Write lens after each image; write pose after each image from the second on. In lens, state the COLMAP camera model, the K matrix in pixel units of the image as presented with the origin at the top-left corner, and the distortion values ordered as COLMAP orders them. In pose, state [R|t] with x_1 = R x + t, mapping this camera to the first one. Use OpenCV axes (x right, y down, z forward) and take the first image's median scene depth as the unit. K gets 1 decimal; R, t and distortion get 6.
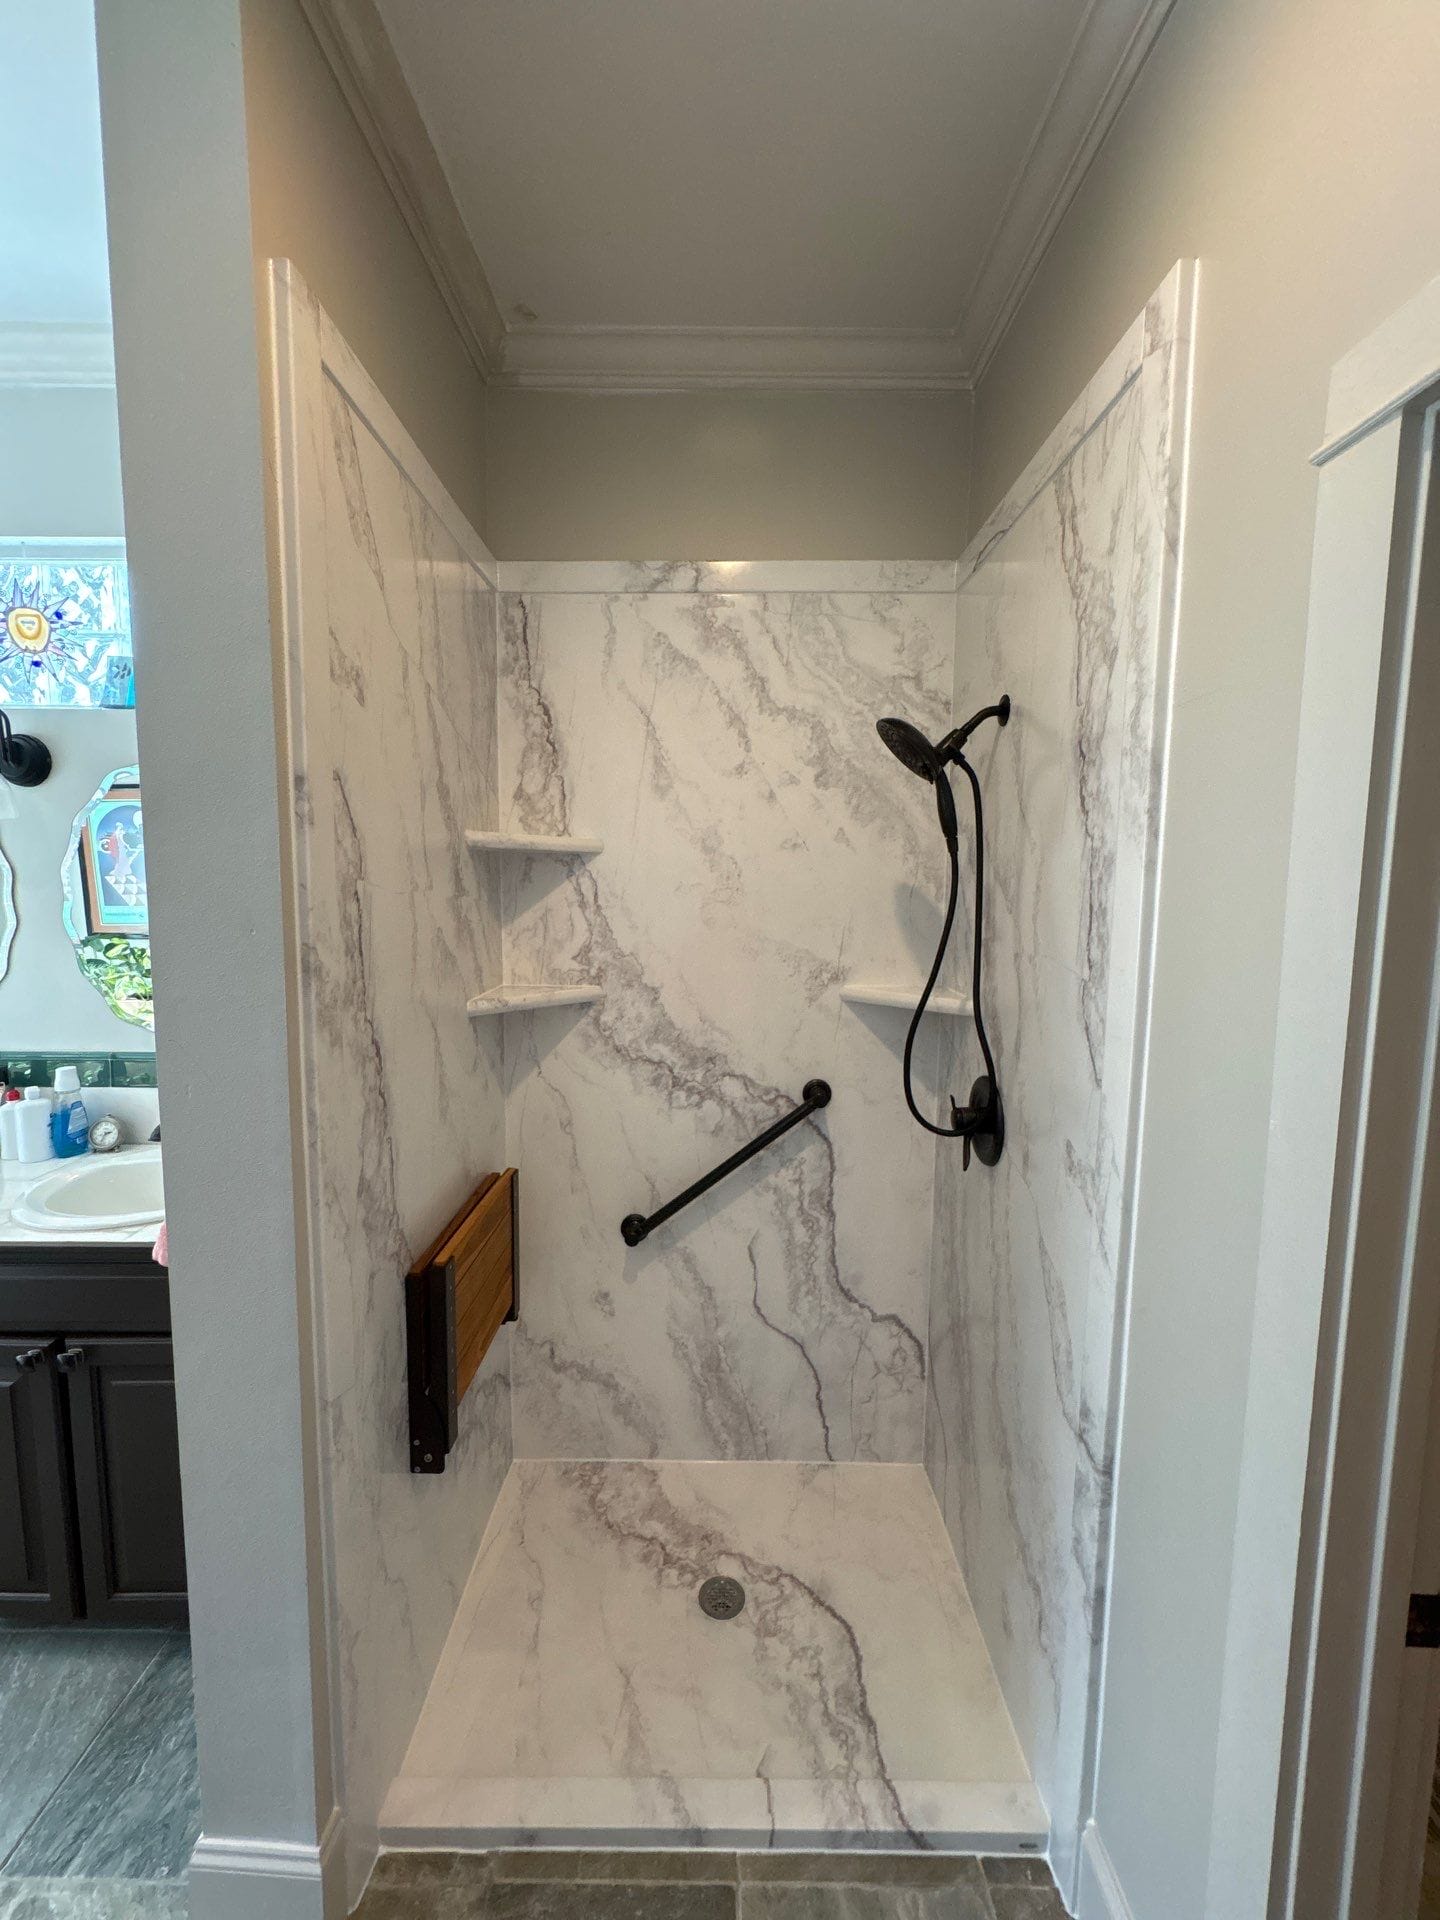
lens RADIAL K [[763.5, 0, 720.0], [0, 763.5, 960.0], [0, 0, 1]] dist [-0.000516, 0.000250]
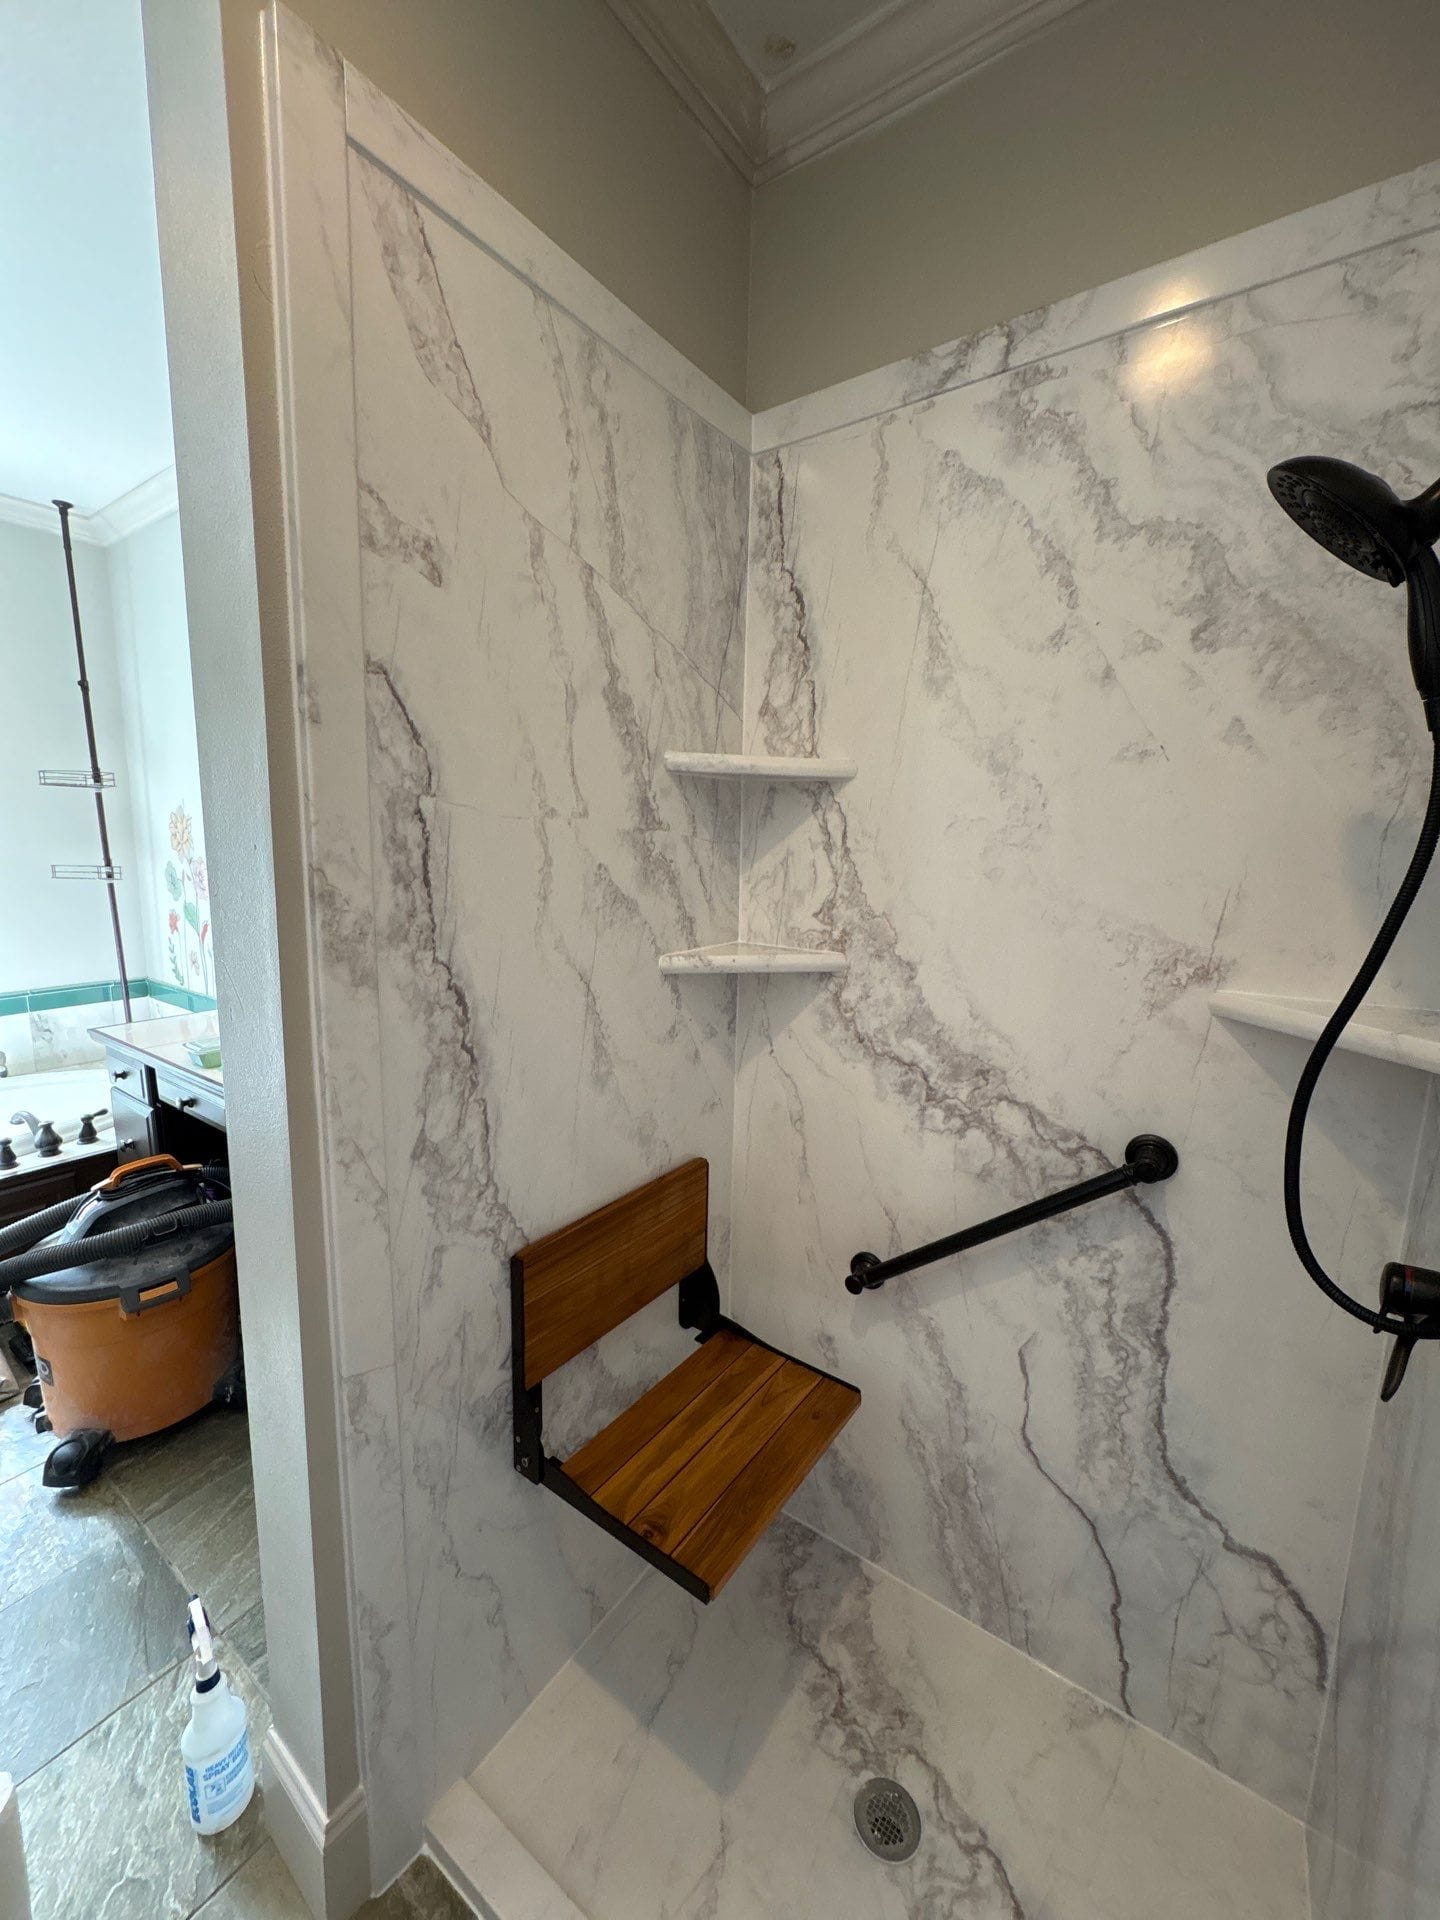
lens RADIAL K [[763.5, 0, 720.0], [0, 763.5, 960.0], [0, 0, 1]] dist [-0.000516, 0.000250]
pose [[0.817407, 0.095115, -0.568154, 0.182249], [-0.070349, 0.995375, 0.065425, -0.001155], [0.571749, -0.013510, 0.820318, 0.298561]]
